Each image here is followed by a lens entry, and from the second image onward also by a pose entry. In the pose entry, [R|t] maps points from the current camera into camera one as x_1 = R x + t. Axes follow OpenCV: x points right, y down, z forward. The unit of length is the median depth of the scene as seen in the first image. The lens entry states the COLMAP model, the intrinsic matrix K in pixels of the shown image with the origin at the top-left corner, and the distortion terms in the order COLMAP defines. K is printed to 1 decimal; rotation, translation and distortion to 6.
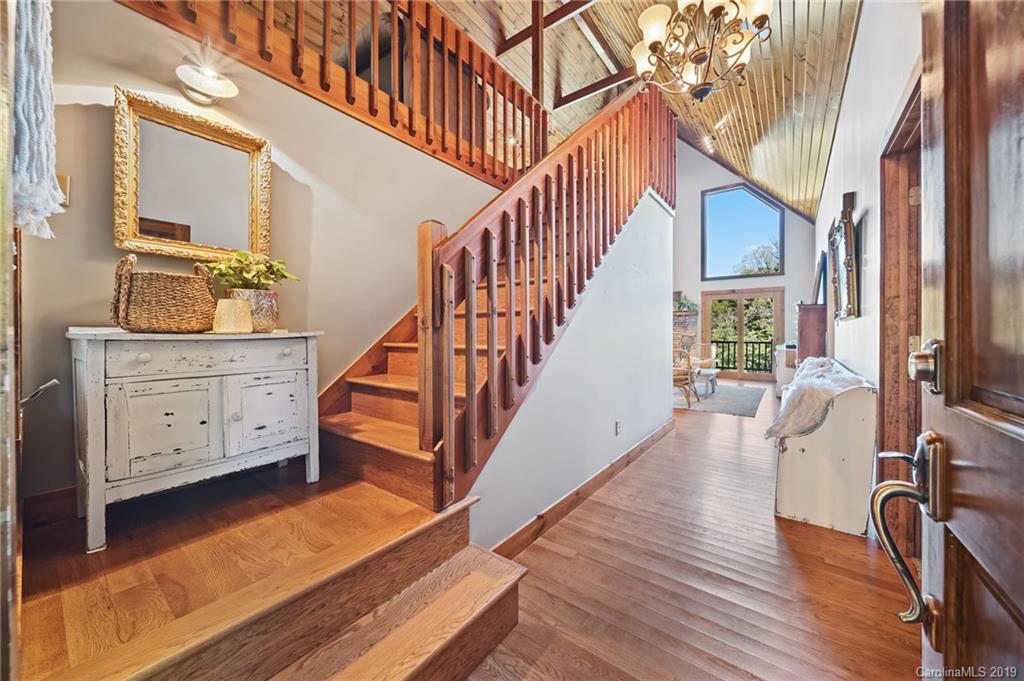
lens RADIAL K [[368.6, 0, 514.9], [0, 368.6, 335.3], [0, 0, 1]] dist [0.000204, -0.000009]
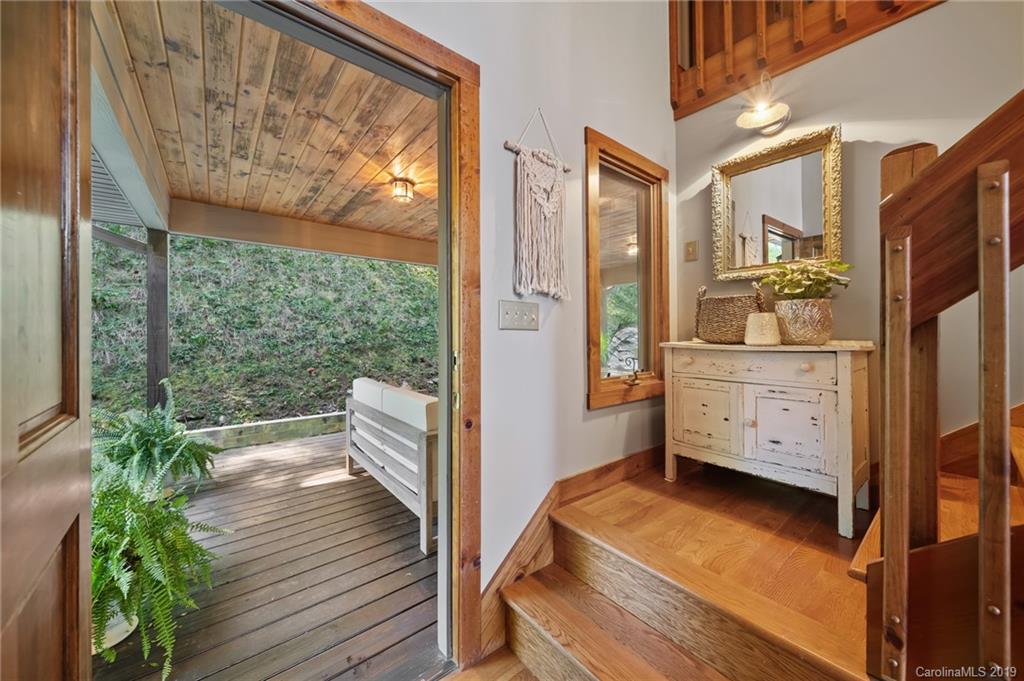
lens RADIAL K [[368.6, 0, 514.9], [0, 368.6, 335.3], [0, 0, 1]] dist [0.000204, -0.000009]
pose [[-0.235420, 0.008322, -0.971858, 0.436861], [-0.007075, 0.999922, 0.010276, -0.039168], [0.971868, 0.009295, -0.235343, 0.570452]]
